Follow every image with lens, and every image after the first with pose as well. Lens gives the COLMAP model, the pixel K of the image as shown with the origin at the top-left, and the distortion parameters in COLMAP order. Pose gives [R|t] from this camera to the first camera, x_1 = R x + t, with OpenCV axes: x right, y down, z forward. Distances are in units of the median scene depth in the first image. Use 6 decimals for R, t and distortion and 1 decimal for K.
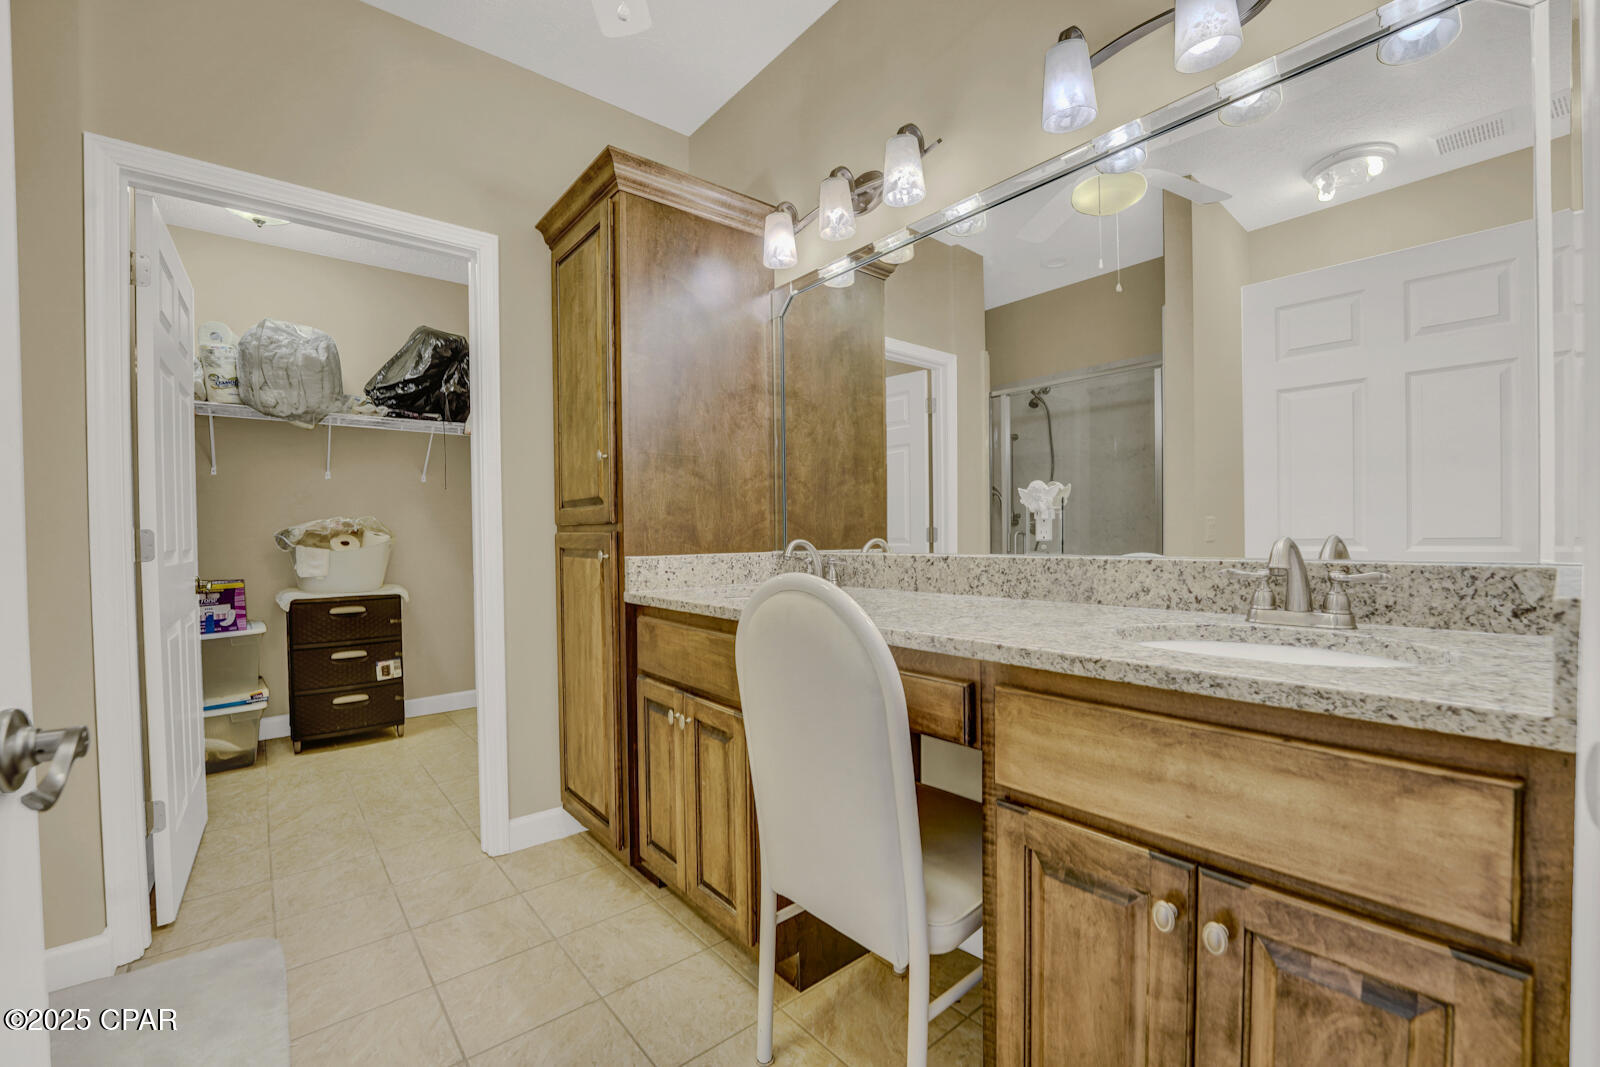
lens RADIAL K [[663.1, 0, 795.0], [0, 663.1, 546.6], [0, 0, 1]] dist [-0.026269, 0.000449]
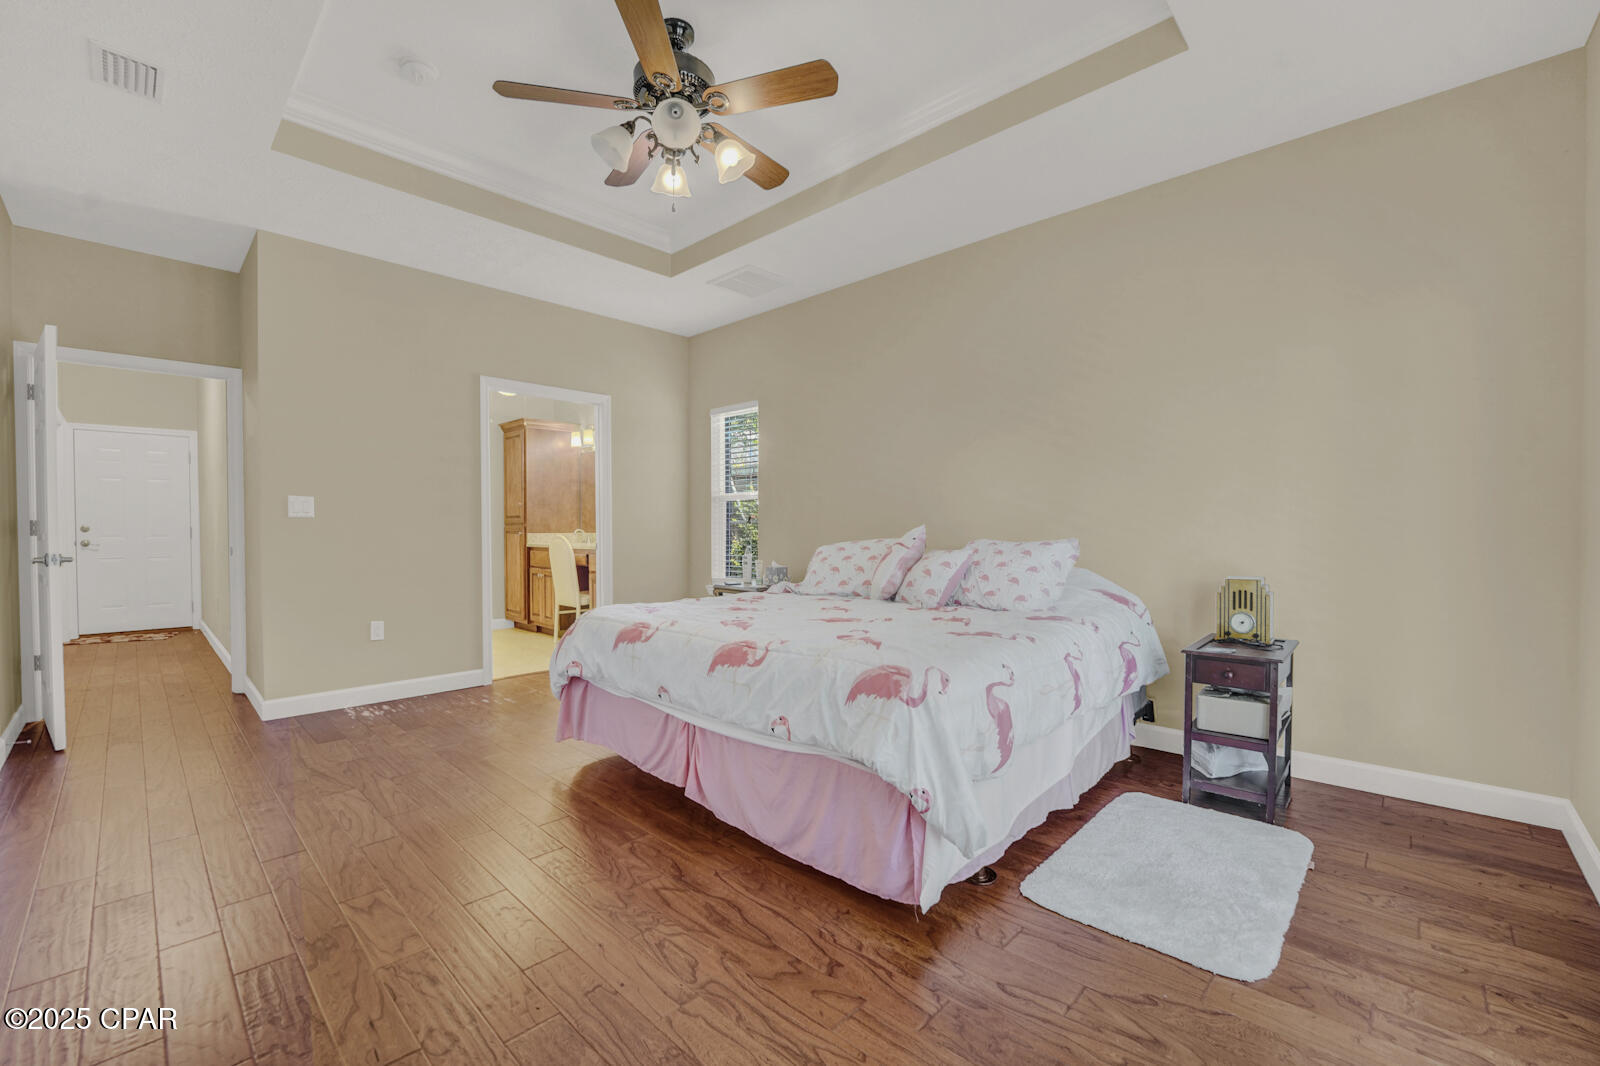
lens RADIAL K [[663.1, 0, 795.0], [0, 663.1, 546.1], [0, 0, 1]] dist [-0.026269, 0.000449]
pose [[0.994130, 0.010584, 0.107672, 0.669593], [-0.011202, 0.999924, 0.005130, 0.041542], [-0.107609, -0.006306, 0.994173, -2.256308]]
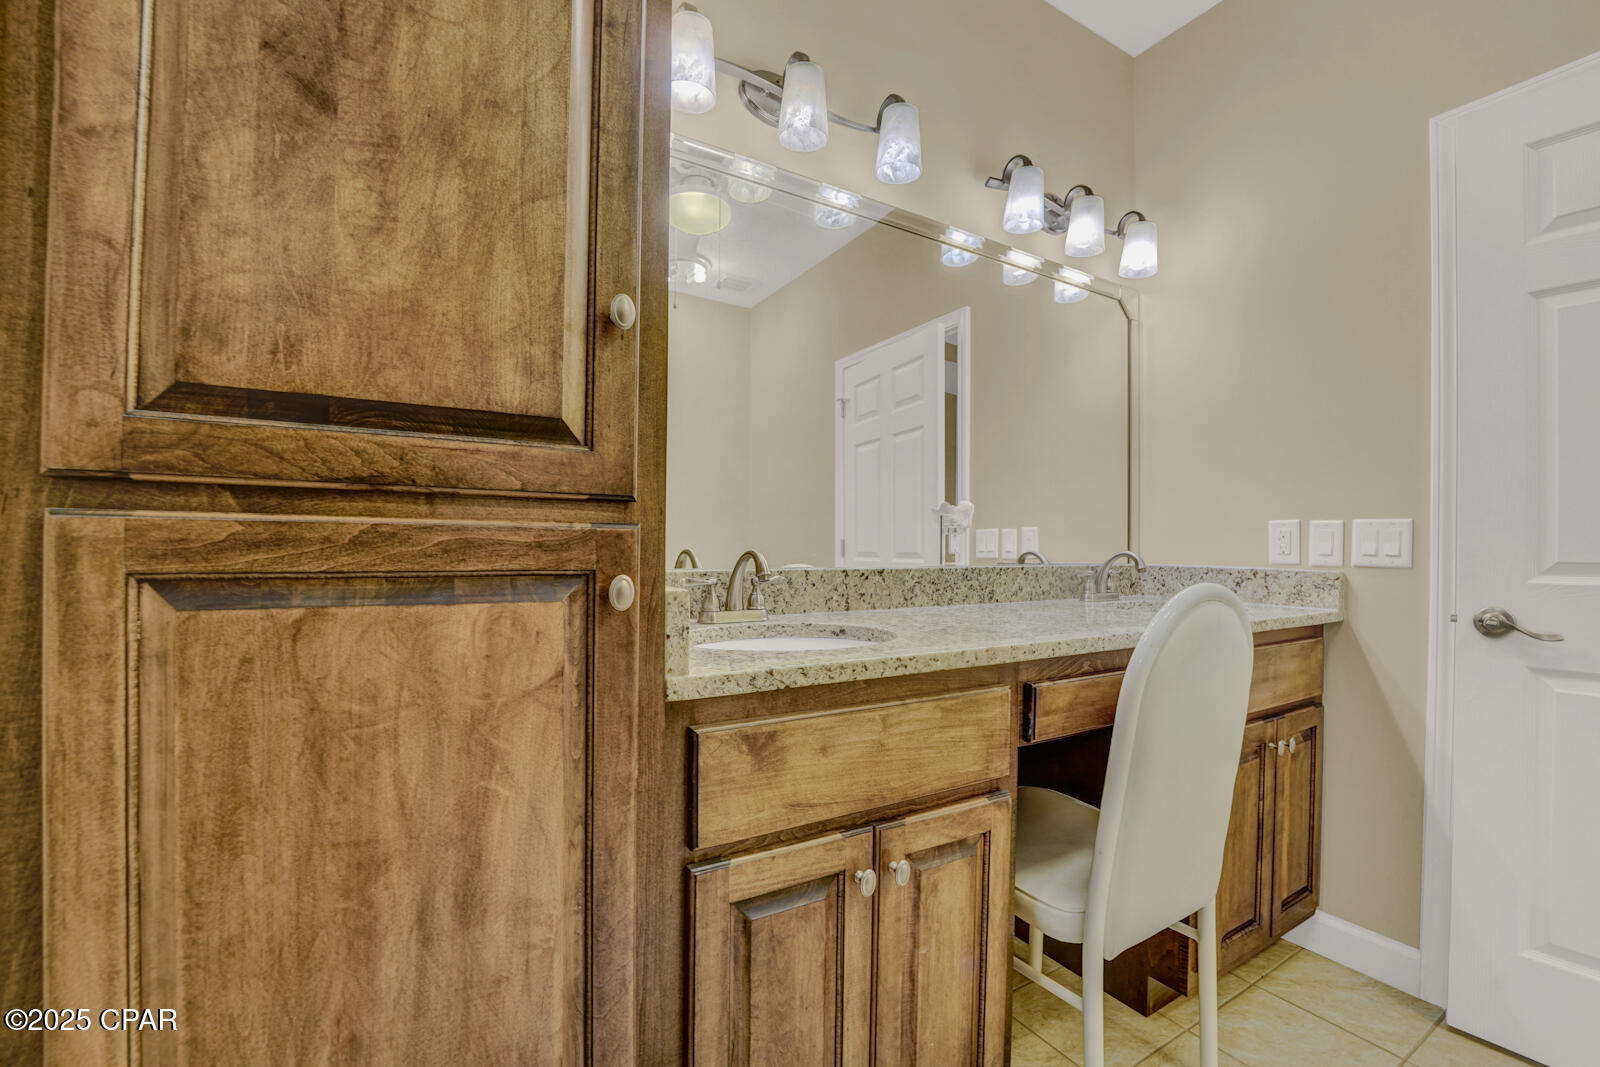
lens RADIAL K [[663.1, 0, 795.0], [0, 663.1, 546.6], [0, 0, 1]] dist [-0.026269, 0.000449]
pose [[0.157842, 0.015048, 0.987350, -0.563611], [0.008745, 0.999823, -0.016636, -0.002404], [-0.987426, 0.011260, 0.157683, 0.759338]]
